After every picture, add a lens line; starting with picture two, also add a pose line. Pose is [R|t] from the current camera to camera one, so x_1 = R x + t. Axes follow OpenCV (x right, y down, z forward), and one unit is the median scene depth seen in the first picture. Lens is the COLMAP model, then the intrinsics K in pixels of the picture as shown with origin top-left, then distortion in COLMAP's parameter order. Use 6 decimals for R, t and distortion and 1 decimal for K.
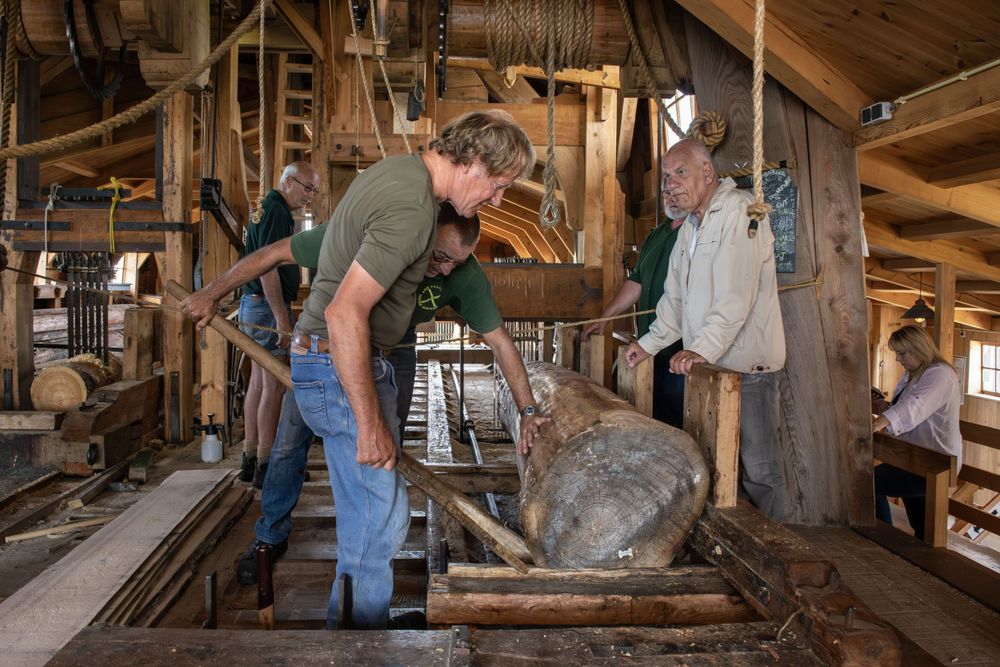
lens RADIAL K [[786.7, 0, 504.0], [0, 786.7, 329.8], [0, 0, 1]] dist [-0.050169, -0.011940]
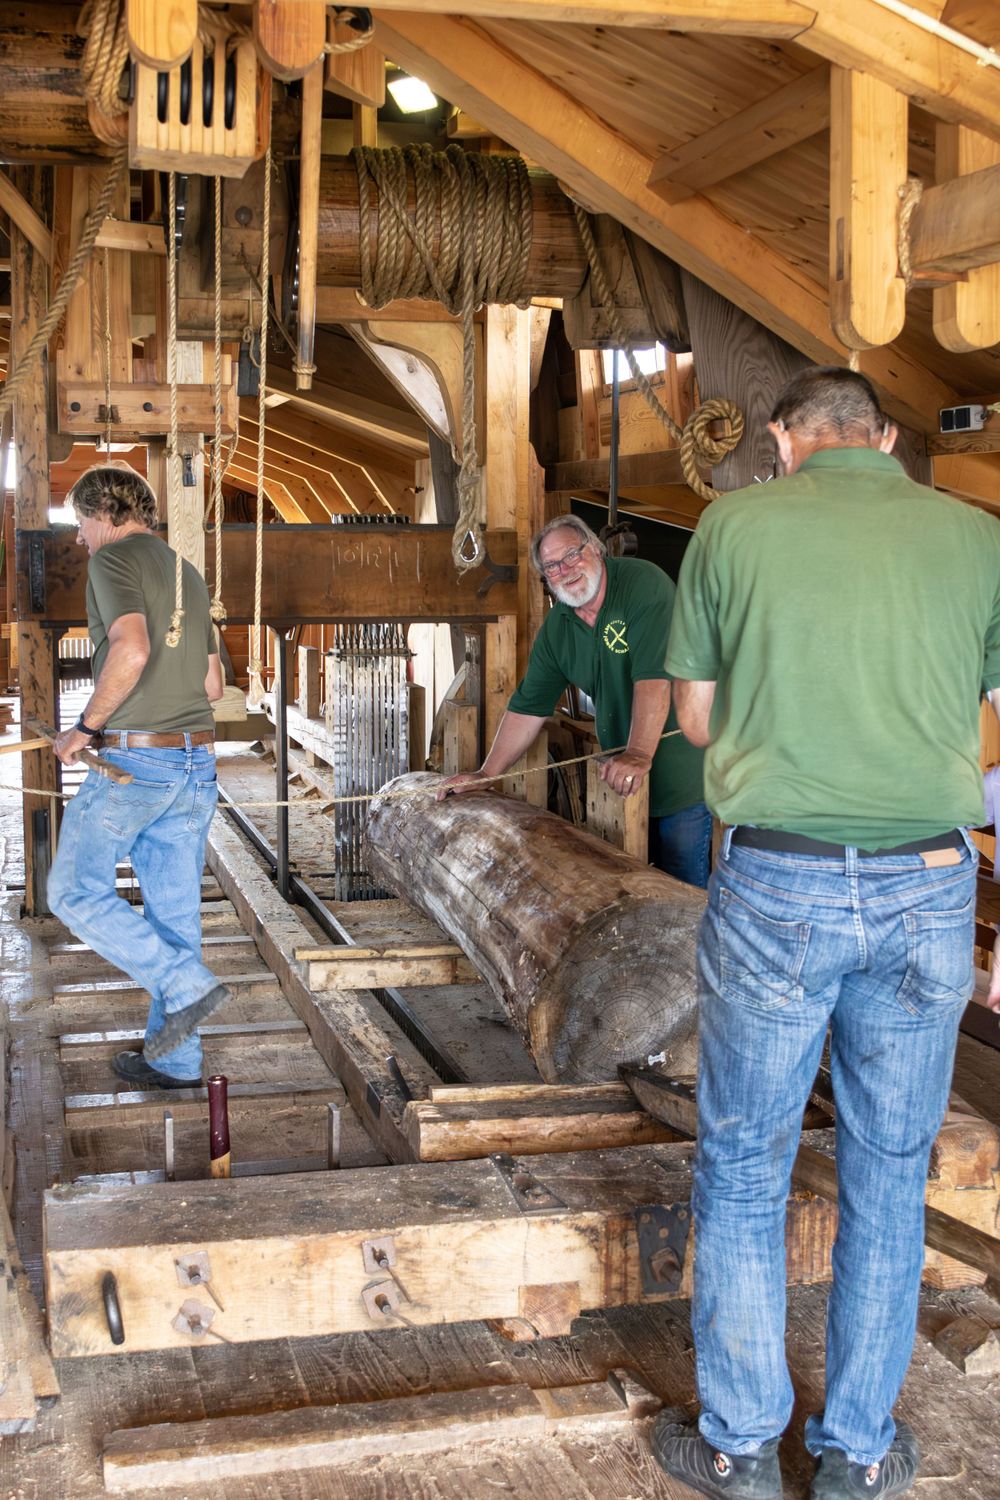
lens RADIAL K [[1535.4, 0, 495.9], [0, 1535.4, 753.2], [0, 0, 1]] dist [-0.009766, 0.000000]
pose [[0.986691, -0.029237, 0.159958, -0.235714], [0.019050, 0.997713, 0.064852, -0.117203], [-0.161488, -0.060942, 0.984991, -0.450104]]
